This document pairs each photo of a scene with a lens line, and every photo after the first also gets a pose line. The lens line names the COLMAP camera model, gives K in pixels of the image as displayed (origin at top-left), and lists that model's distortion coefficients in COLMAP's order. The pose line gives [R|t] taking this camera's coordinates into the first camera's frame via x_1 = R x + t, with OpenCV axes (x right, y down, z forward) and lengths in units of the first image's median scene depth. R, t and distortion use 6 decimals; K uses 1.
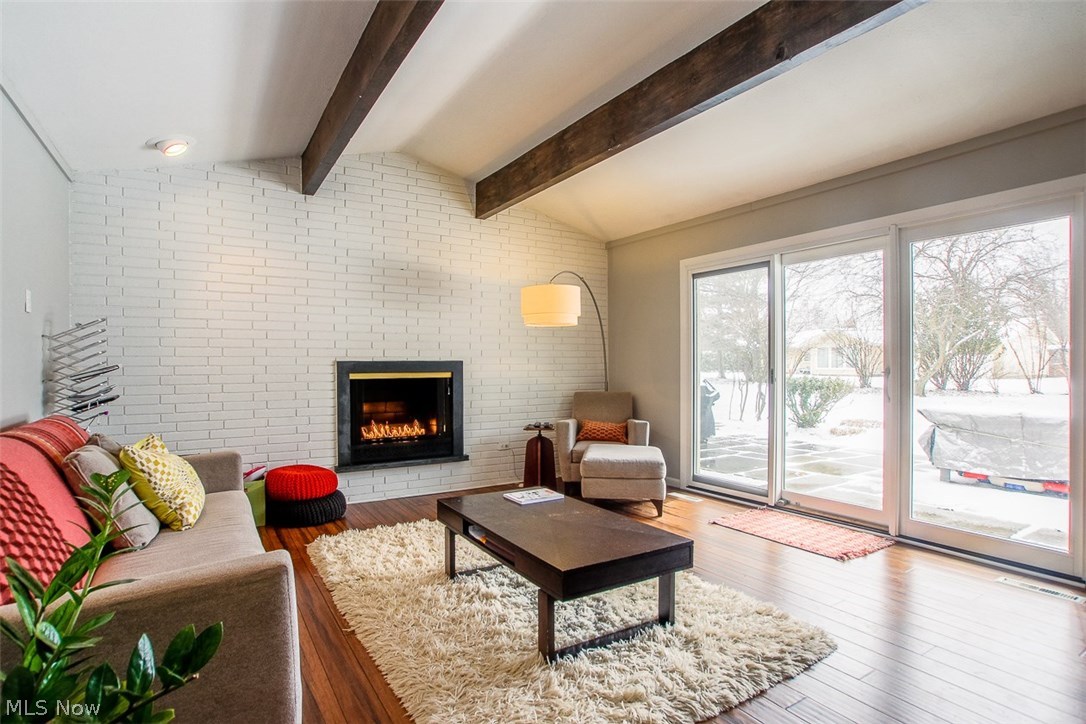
lens RADIAL K [[558.7, 0, 543.9], [0, 558.7, 363.2], [0, 0, 1]] dist [-0.052656, 0.010676]
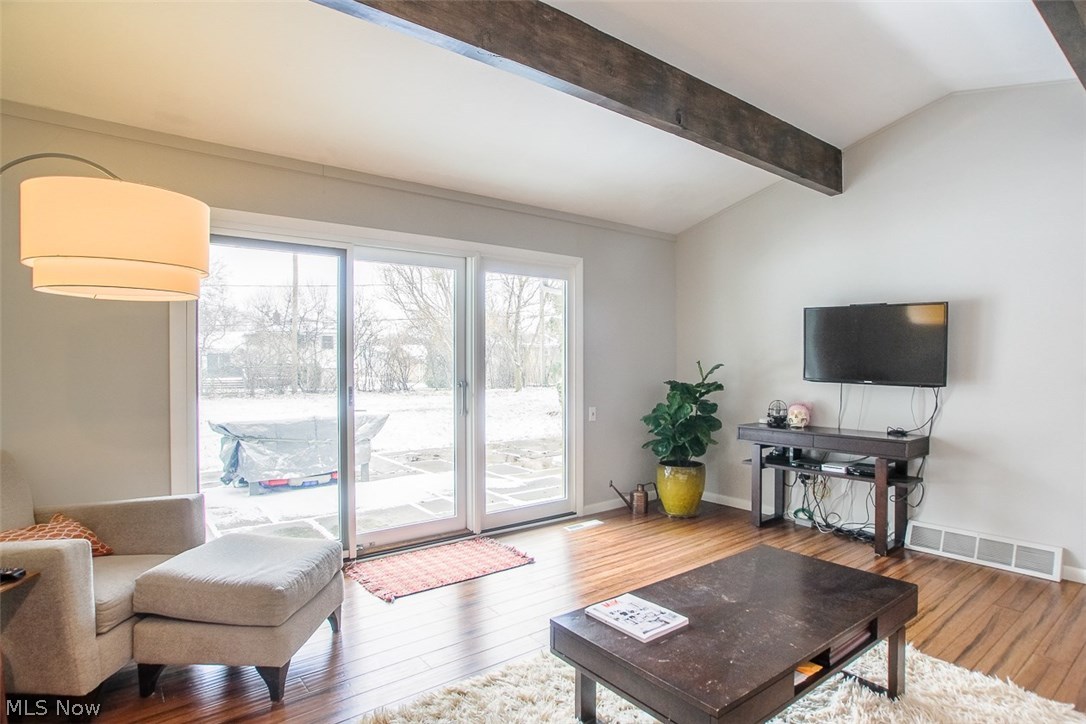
lens RADIAL K [[558.7, 0, 551.5], [0, 558.7, 361.1], [0, 0, 1]] dist [-0.052656, 0.010676]
pose [[-0.085830, 0.006897, 0.996286, -0.612430], [0.001176, 0.999976, -0.006821, -0.030850], [-0.996309, 0.000586, -0.085836, 1.180158]]
